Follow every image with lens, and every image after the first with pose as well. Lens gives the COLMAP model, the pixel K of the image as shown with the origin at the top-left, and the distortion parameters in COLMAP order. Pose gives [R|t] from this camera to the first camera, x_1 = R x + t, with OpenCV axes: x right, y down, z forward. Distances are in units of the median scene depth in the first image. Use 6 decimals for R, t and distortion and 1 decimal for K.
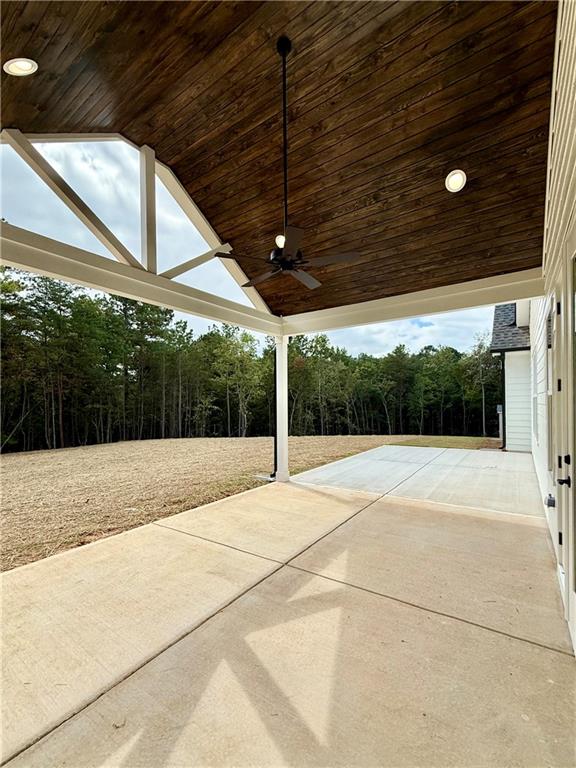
lens RADIAL K [[324.7, 0, 287.2], [0, 324.7, 404.8], [0, 0, 1]] dist [0.001959, 0.000289]
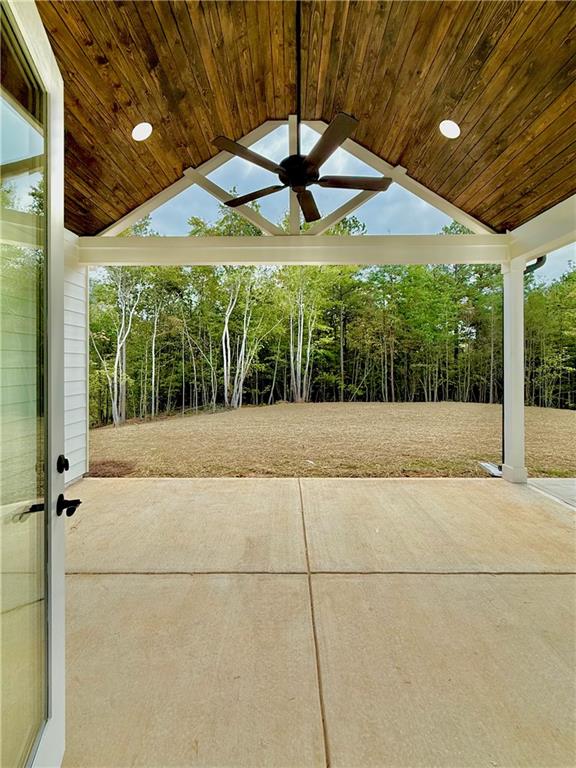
lens RADIAL K [[335.1, 0, 289.1], [0, 335.1, 362.0], [0, 0, 1]] dist [-0.001906, -0.000206]
pose [[0.577614, 0.003410, -0.816303, 0.387933], [-0.008602, 0.999961, -0.001909, -0.000246], [0.816265, 0.008125, 0.577621, 0.327359]]
